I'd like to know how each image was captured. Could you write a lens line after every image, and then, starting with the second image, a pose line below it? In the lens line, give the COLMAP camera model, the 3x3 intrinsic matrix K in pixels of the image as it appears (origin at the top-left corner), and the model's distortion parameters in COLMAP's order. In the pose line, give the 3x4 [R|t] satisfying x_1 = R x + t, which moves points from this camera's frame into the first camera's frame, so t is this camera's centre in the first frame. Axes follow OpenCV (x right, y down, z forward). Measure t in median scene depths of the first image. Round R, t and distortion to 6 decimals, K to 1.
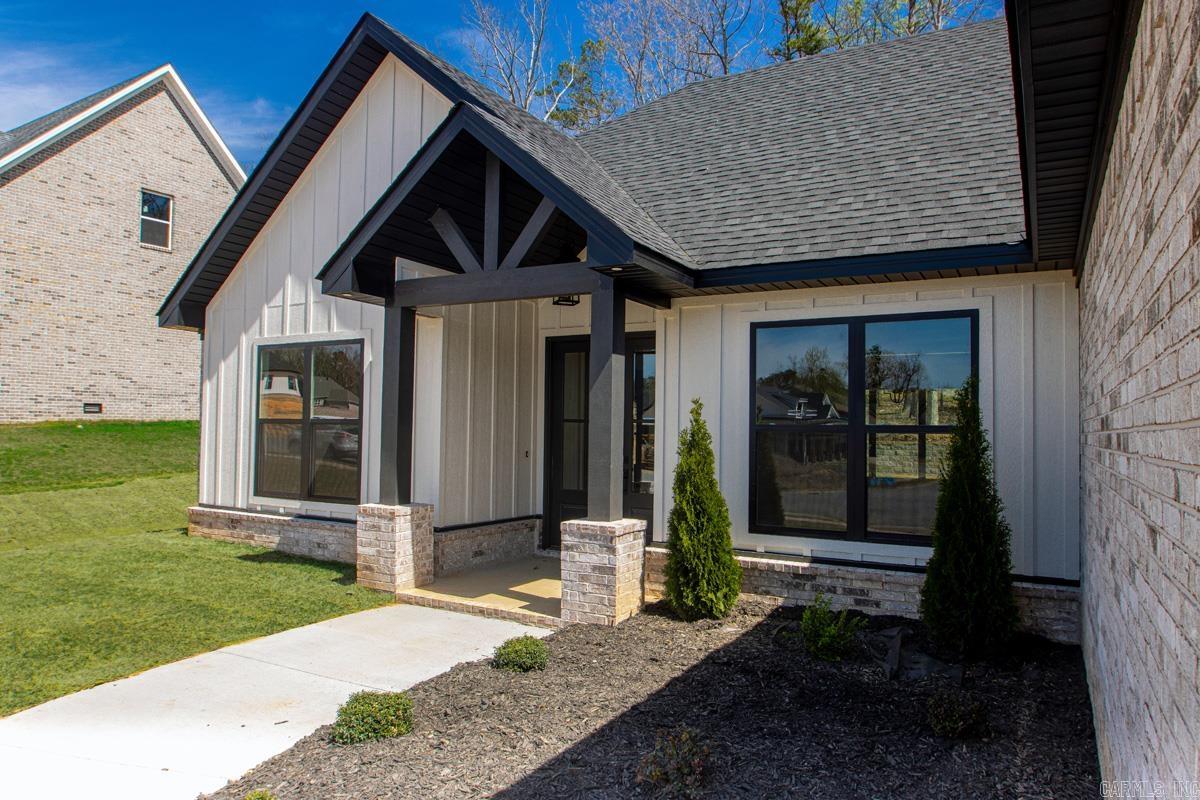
lens RADIAL K [[759.9, 0, 608.2], [0, 759.9, 410.4], [0, 0, 1]] dist [-0.013639, -0.004241]
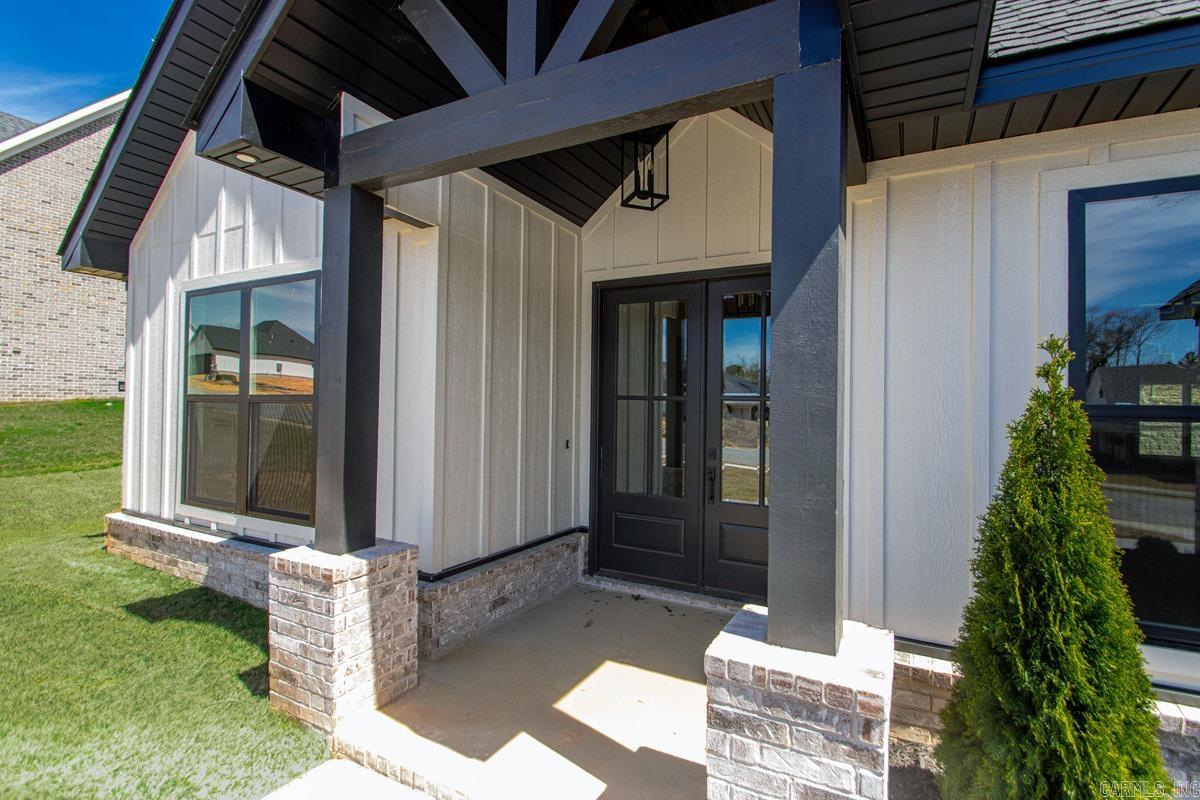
lens RADIAL K [[570.0, 0, 605.6], [0, 570.0, 400.7], [0, 0, 1]] dist [0.007415, -0.010037]
pose [[0.999955, 0.000003, 0.009490, -0.085581], [-0.000158, 0.999865, 0.016402, 0.008806], [-0.009489, -0.016403, 0.999820, 0.520814]]
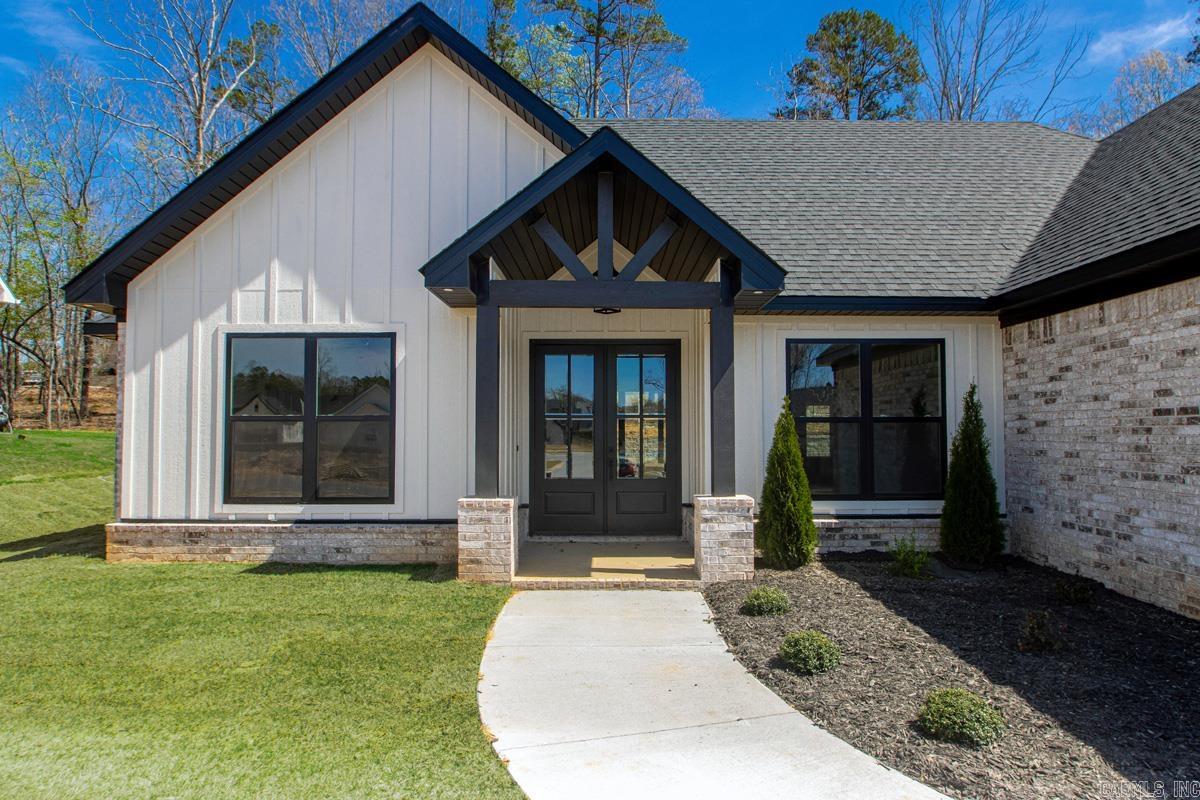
lens RADIAL K [[759.9, 0, 610.3], [0, 759.9, 399.2], [0, 0, 1]] dist [-0.013639, -0.004241]
pose [[0.871914, 0.003463, 0.489647, -0.567213], [0.001342, 0.999954, -0.009463, 0.000673], [-0.489658, 0.008908, 0.871869, 0.018368]]
